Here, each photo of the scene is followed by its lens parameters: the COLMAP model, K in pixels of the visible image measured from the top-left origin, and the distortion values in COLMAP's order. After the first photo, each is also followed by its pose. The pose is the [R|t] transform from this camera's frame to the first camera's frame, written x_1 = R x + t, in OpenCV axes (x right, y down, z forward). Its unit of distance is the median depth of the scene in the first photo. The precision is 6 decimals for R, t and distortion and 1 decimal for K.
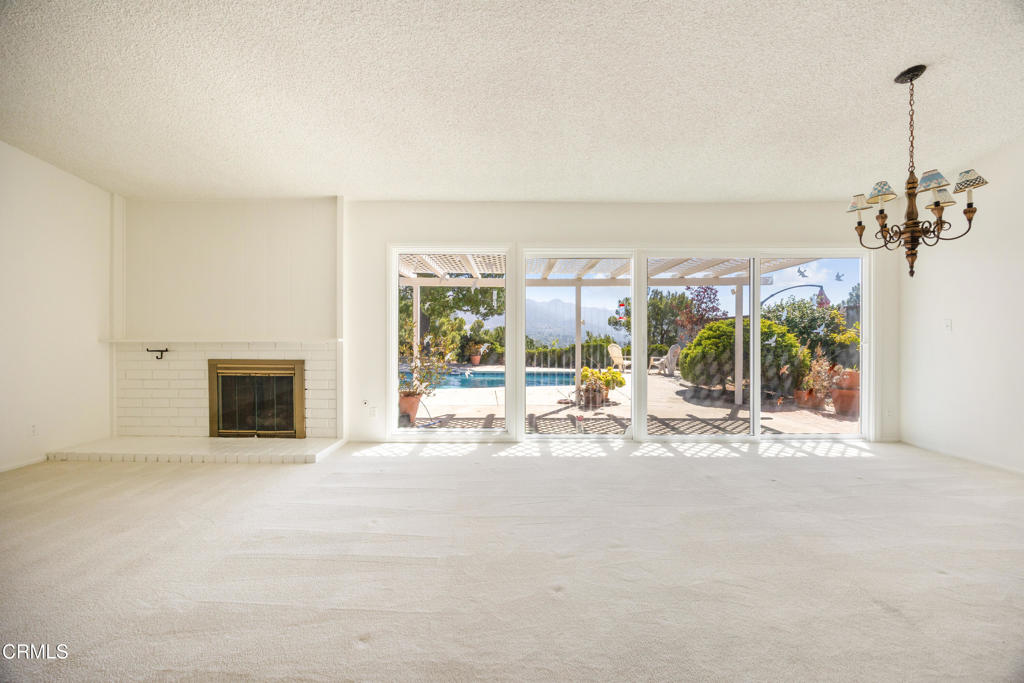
lens RADIAL K [[401.6, 0, 518.3], [0, 401.6, 340.4], [0, 0, 1]] dist [0.000390, 0.000025]
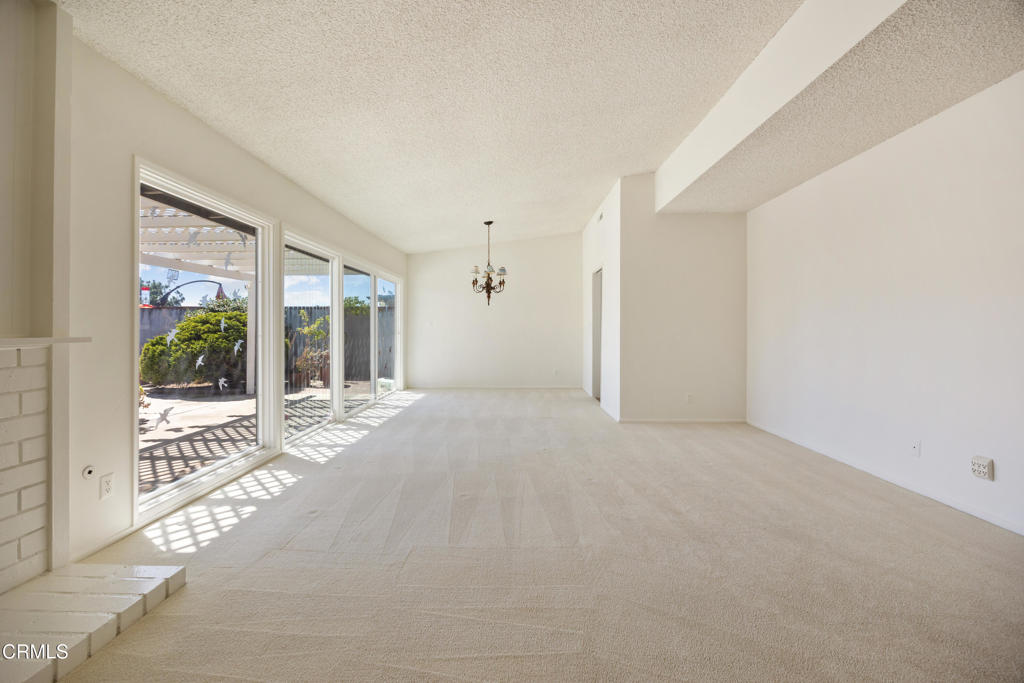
lens RADIAL K [[392.5, 0, 515.0], [0, 392.5, 328.7], [0, 0, 1]] dist [-0.001923, -0.000117]
pose [[0.004696, 0.001043, 0.999988, -0.859946], [0.009094, 0.999958, -0.001086, -0.008450], [-0.999948, 0.009099, 0.004687, 0.507609]]
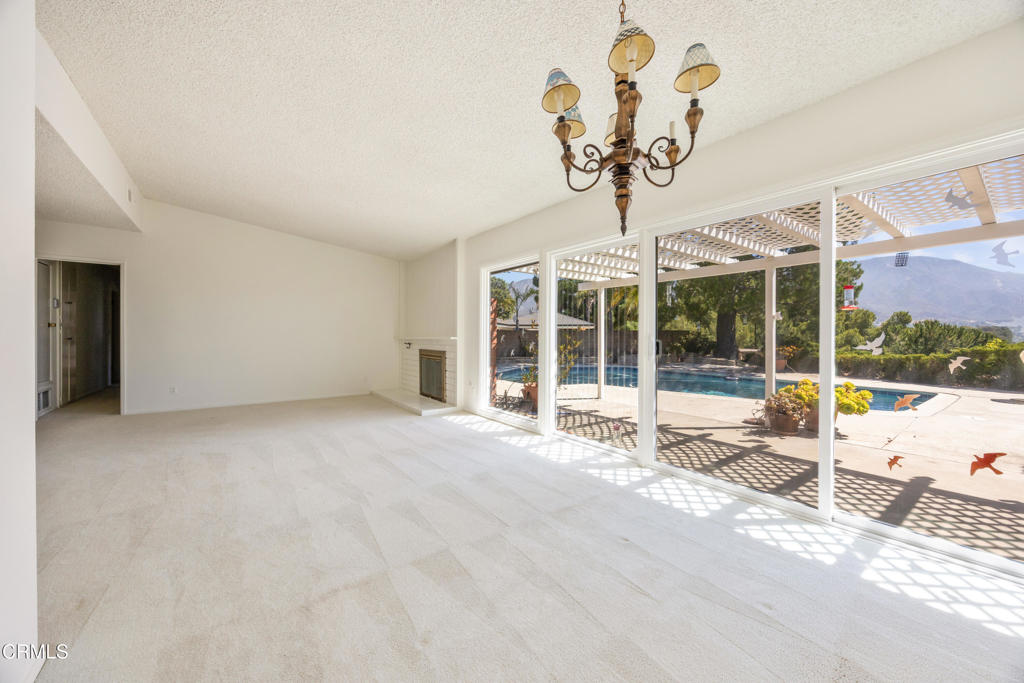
lens RADIAL K [[395.6, 0, 515.3], [0, 395.6, 338.9], [0, 0, 1]] dist [-0.005445, 0.000308]
pose [[0.593434, 0.006302, -0.804858, 0.828998], [-0.008523, 0.999962, 0.001546, -0.002946], [0.804838, 0.005942, 0.593465, 0.322529]]
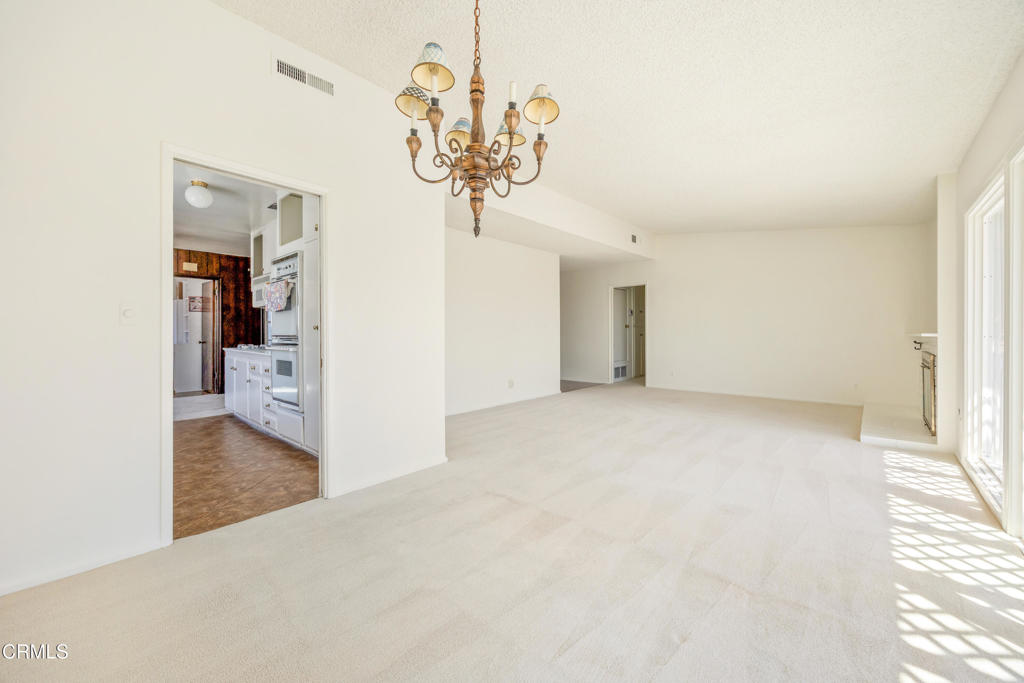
lens RADIAL K [[390.7, 0, 513.0], [0, 390.7, 336.6], [0, 0, 1]] dist [-0.002453, -0.000604]
pose [[-0.679112, 0.007711, -0.733994, 0.845422], [-0.004364, 0.999885, 0.014542, -0.006691], [0.734021, 0.013078, -0.679000, 0.886851]]
